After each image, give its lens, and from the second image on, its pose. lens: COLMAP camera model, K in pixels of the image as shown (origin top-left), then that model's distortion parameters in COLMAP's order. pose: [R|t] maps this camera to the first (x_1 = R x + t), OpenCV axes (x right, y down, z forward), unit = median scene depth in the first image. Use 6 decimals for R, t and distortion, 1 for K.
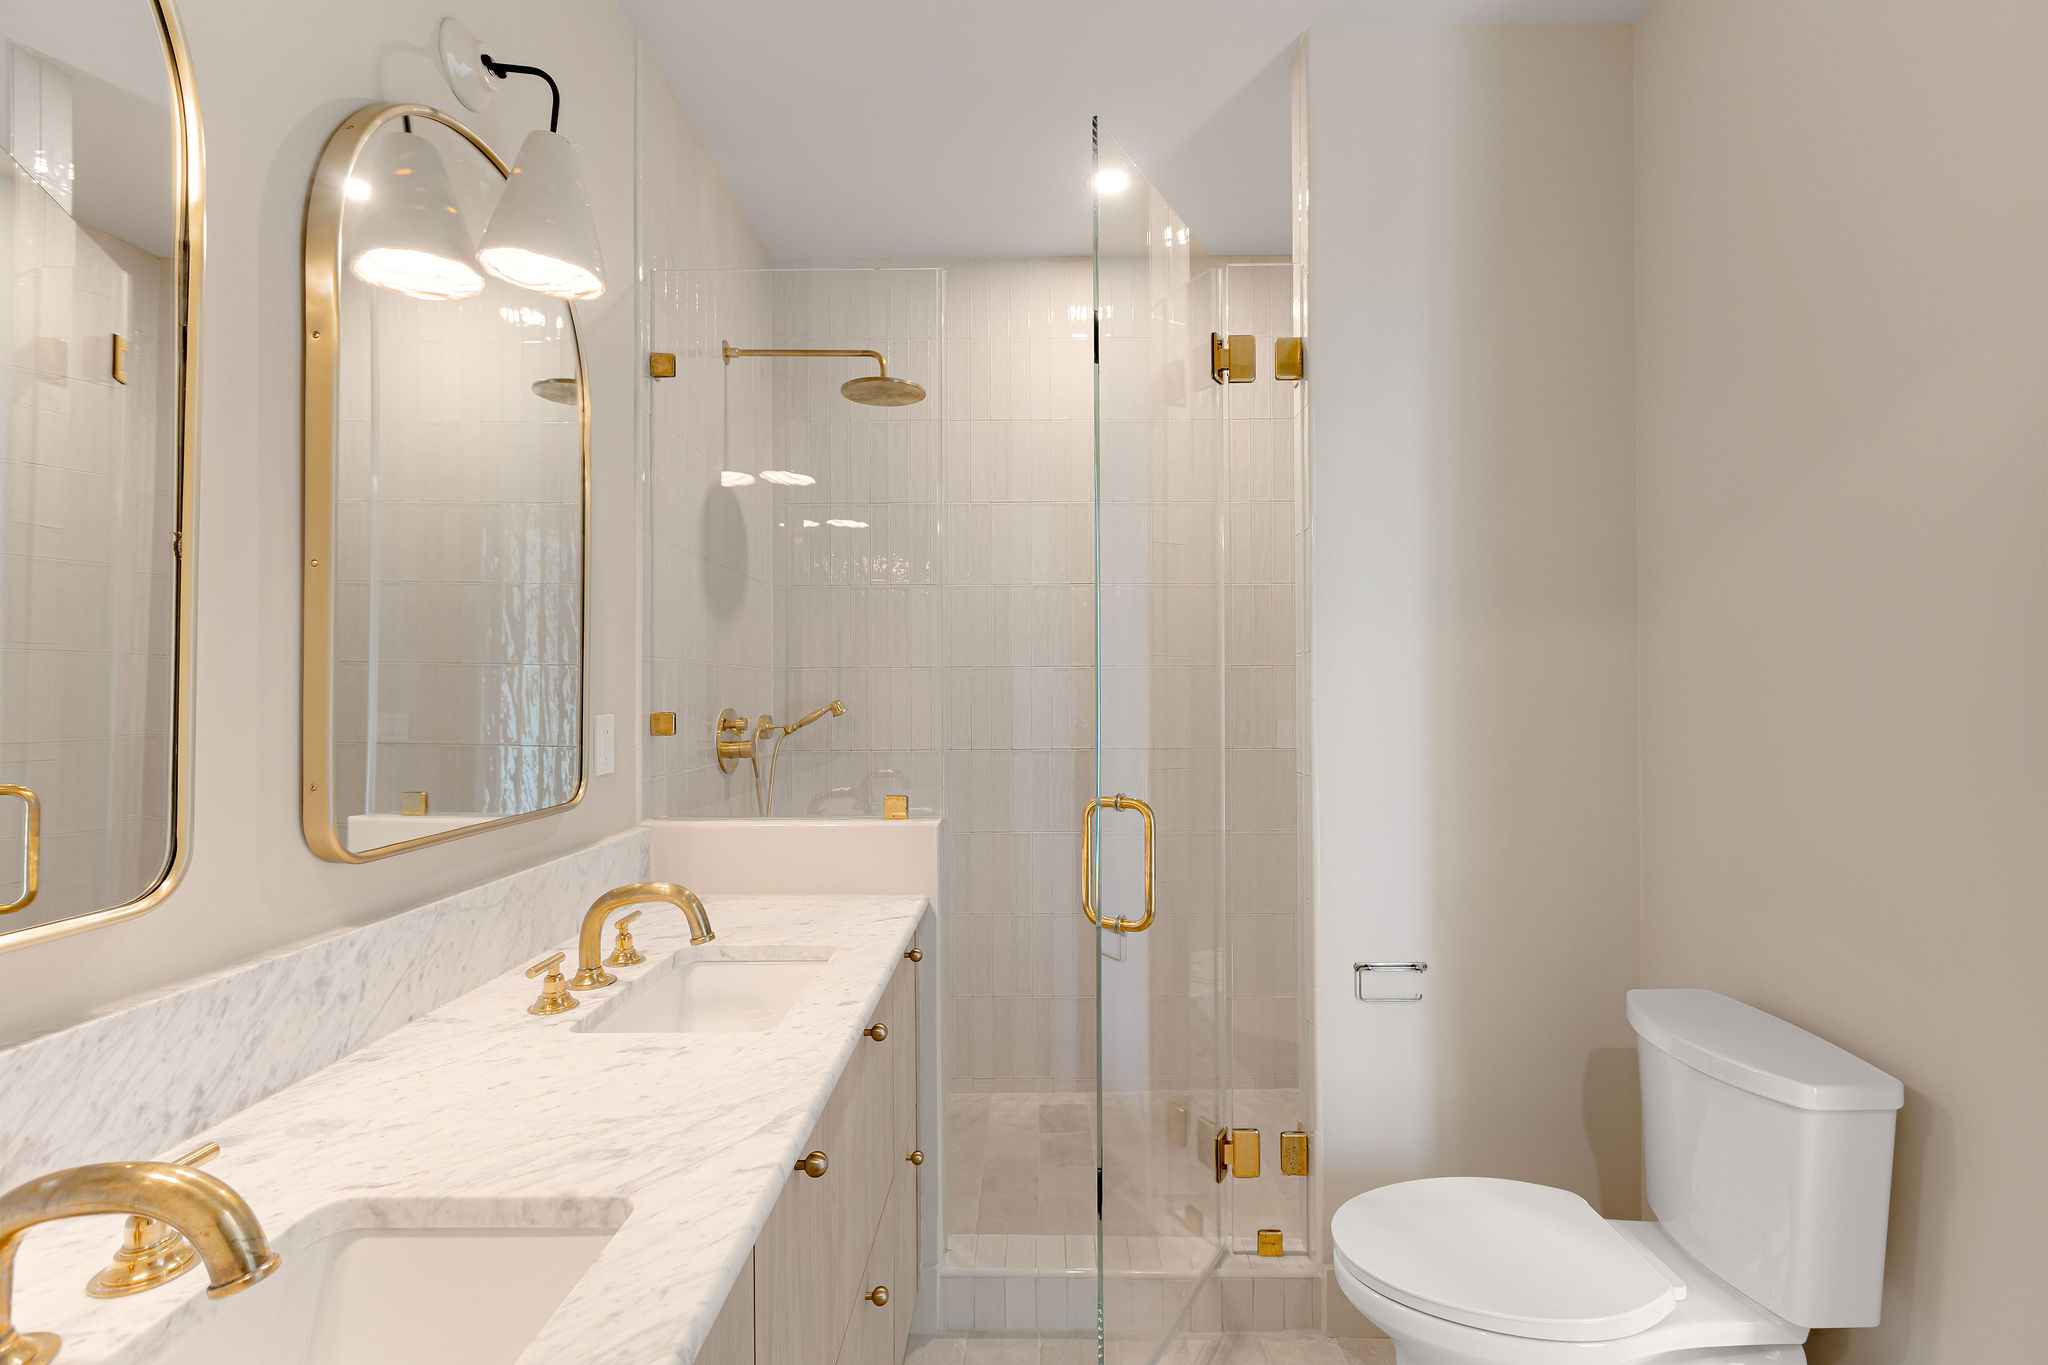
lens RADIAL K [[920.4, 0, 1027.9], [0, 920.4, 684.6], [0, 0, 1]] dist [0.005337, -0.001032]
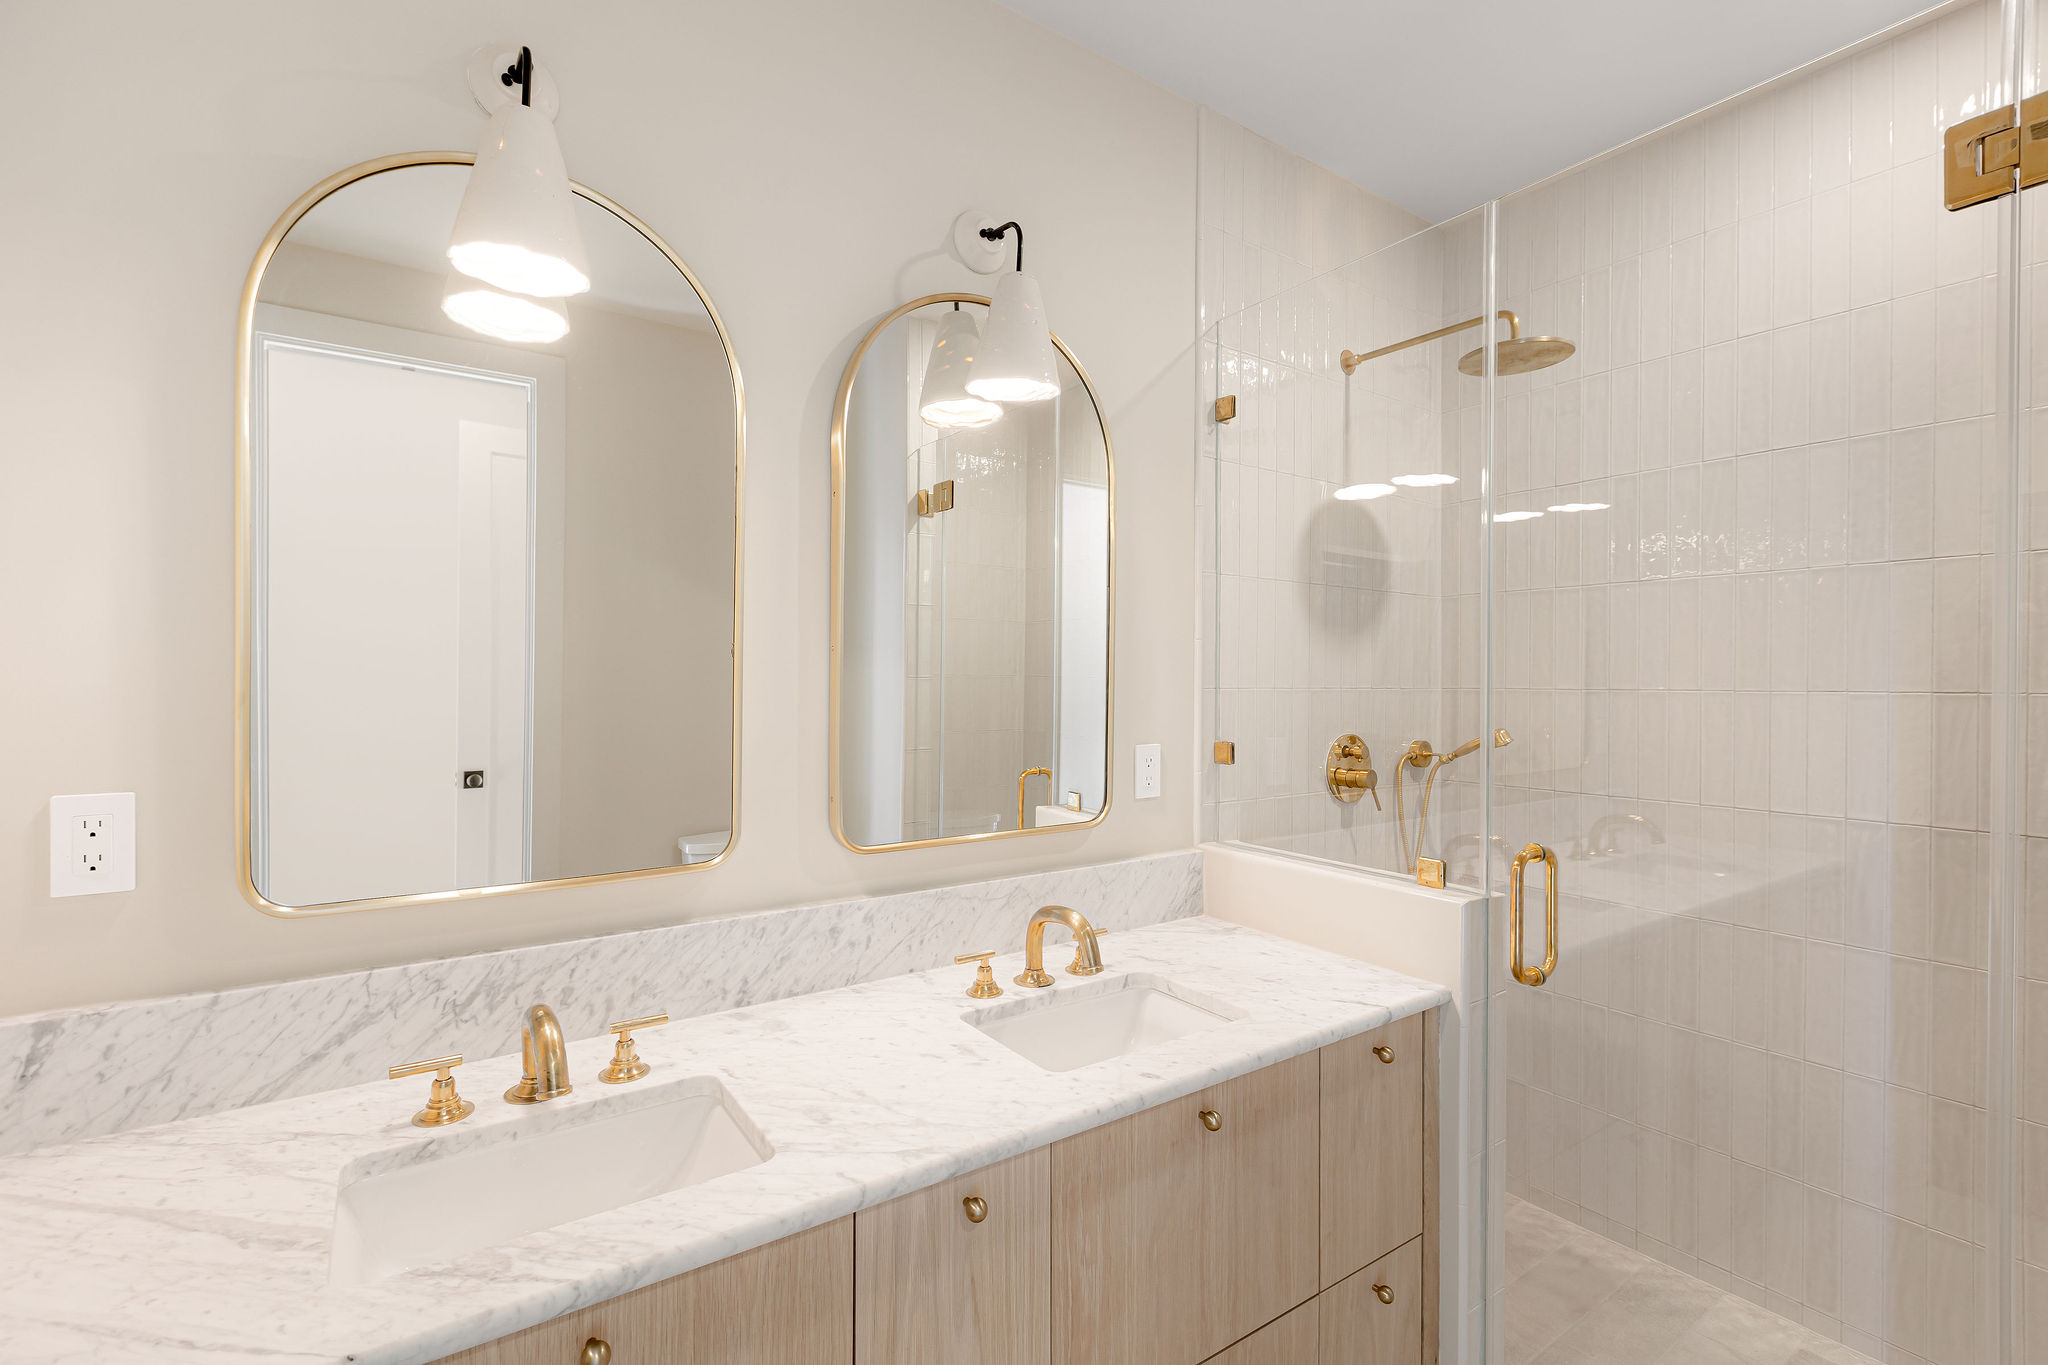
lens RADIAL K [[920.4, 0, 1020.4], [0, 920.4, 679.8], [0, 0, 1]] dist [0.005337, -0.001032]
pose [[0.571452, 0.008900, -0.820587, 0.589361], [0.000088, 0.999941, 0.010907, -0.092727], [0.820635, -0.006305, 0.571418, 0.381602]]
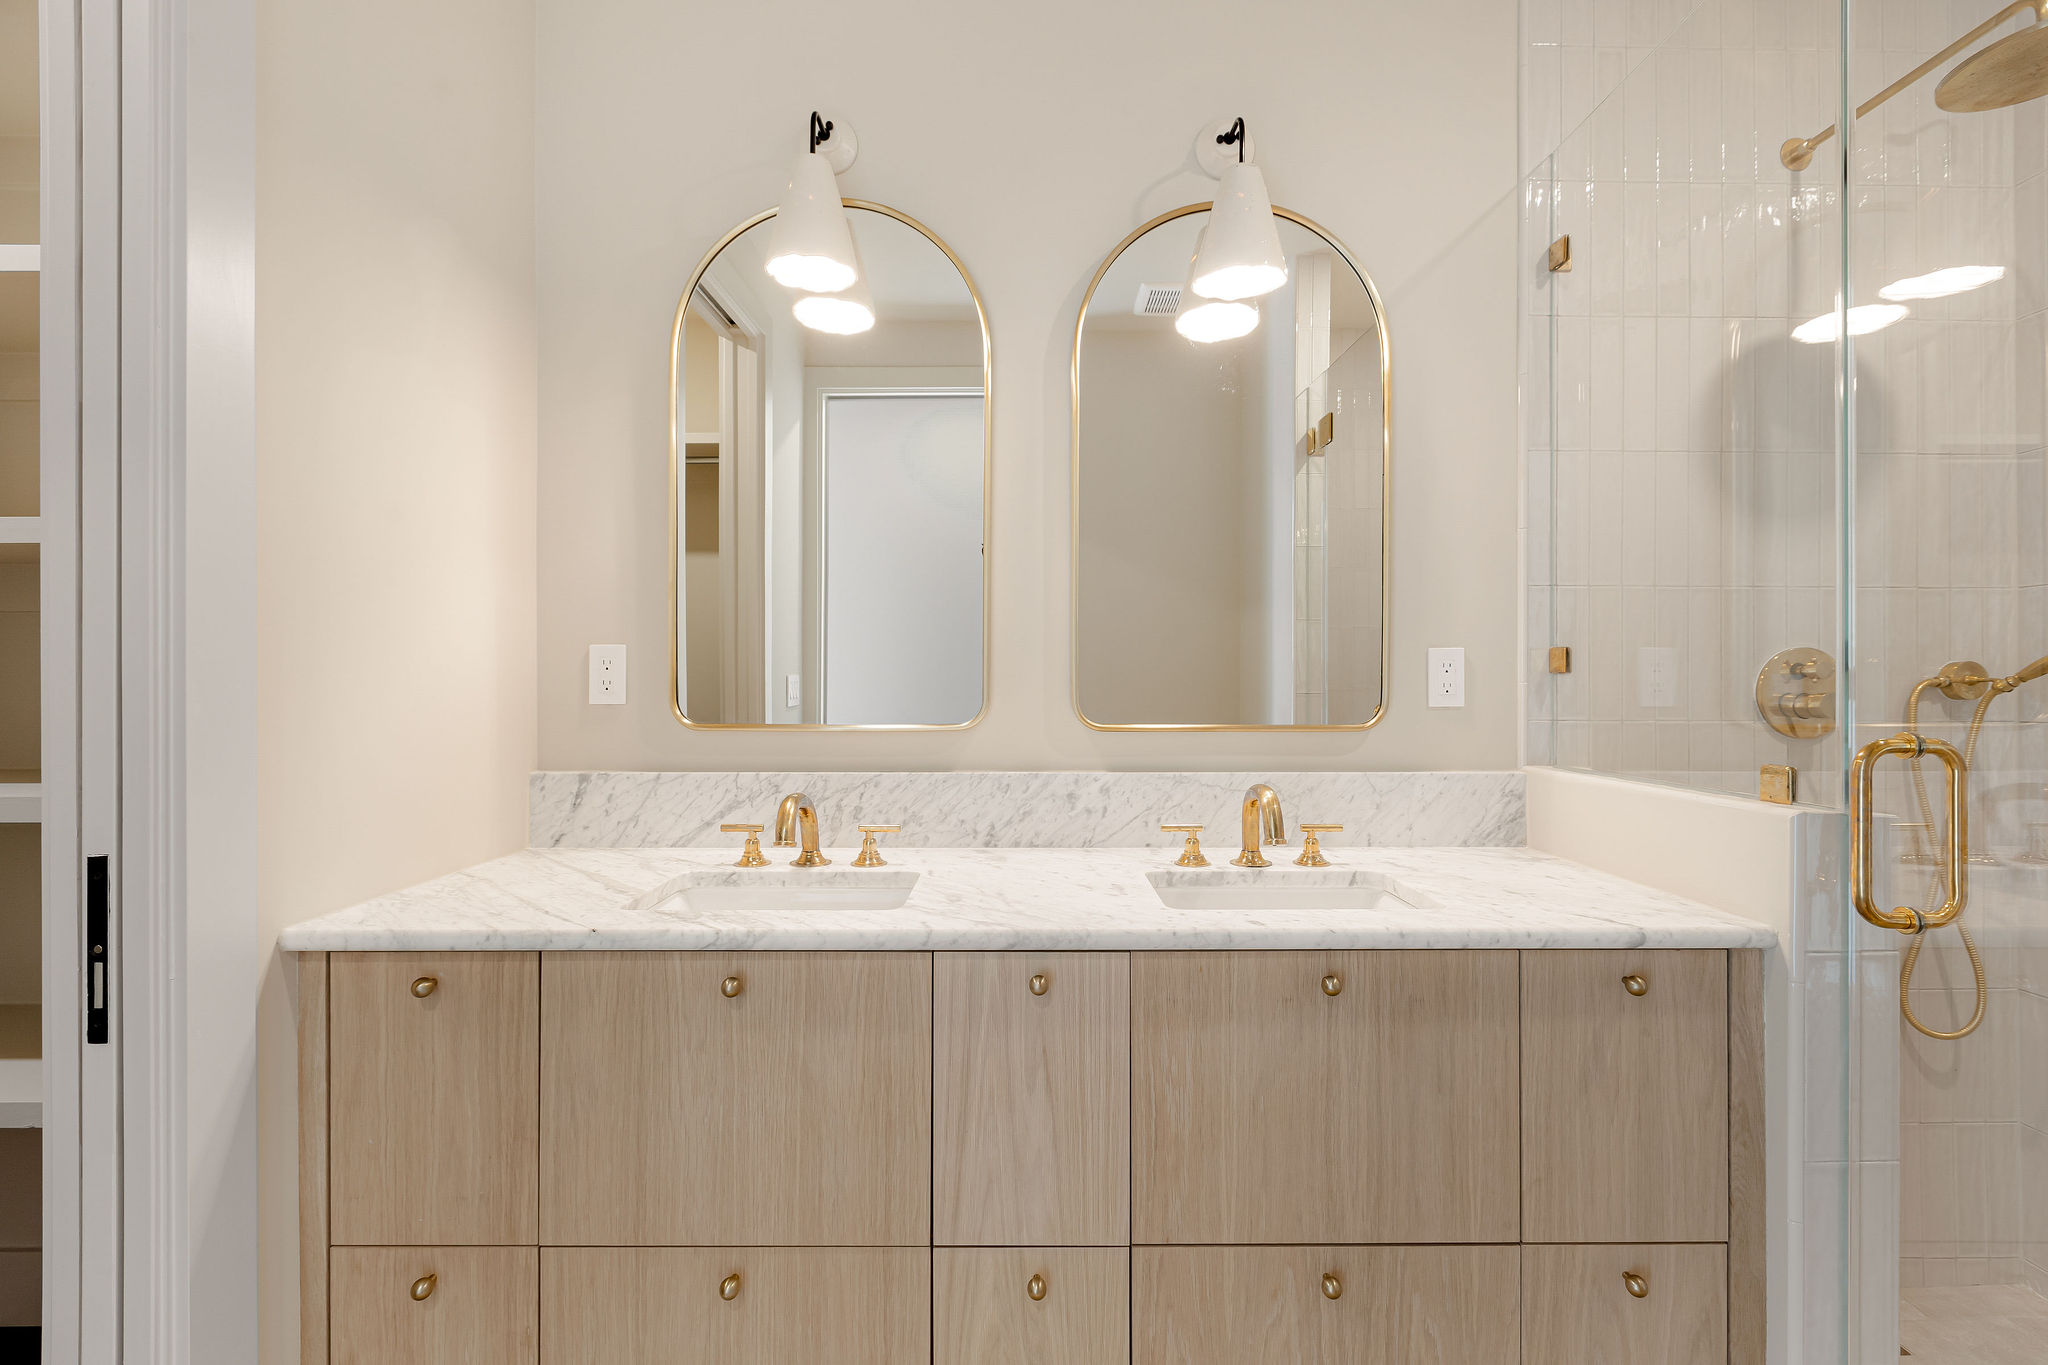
lens RADIAL K [[920.4, 0, 1019.0], [0, 920.4, 676.2], [0, 0, 1]] dist [0.005337, -0.001032]
pose [[0.009140, -0.001650, -0.999957, 0.864346], [0.005790, 0.999982, -0.001598, 0.101097], [0.999941, -0.005775, 0.009150, 0.847019]]
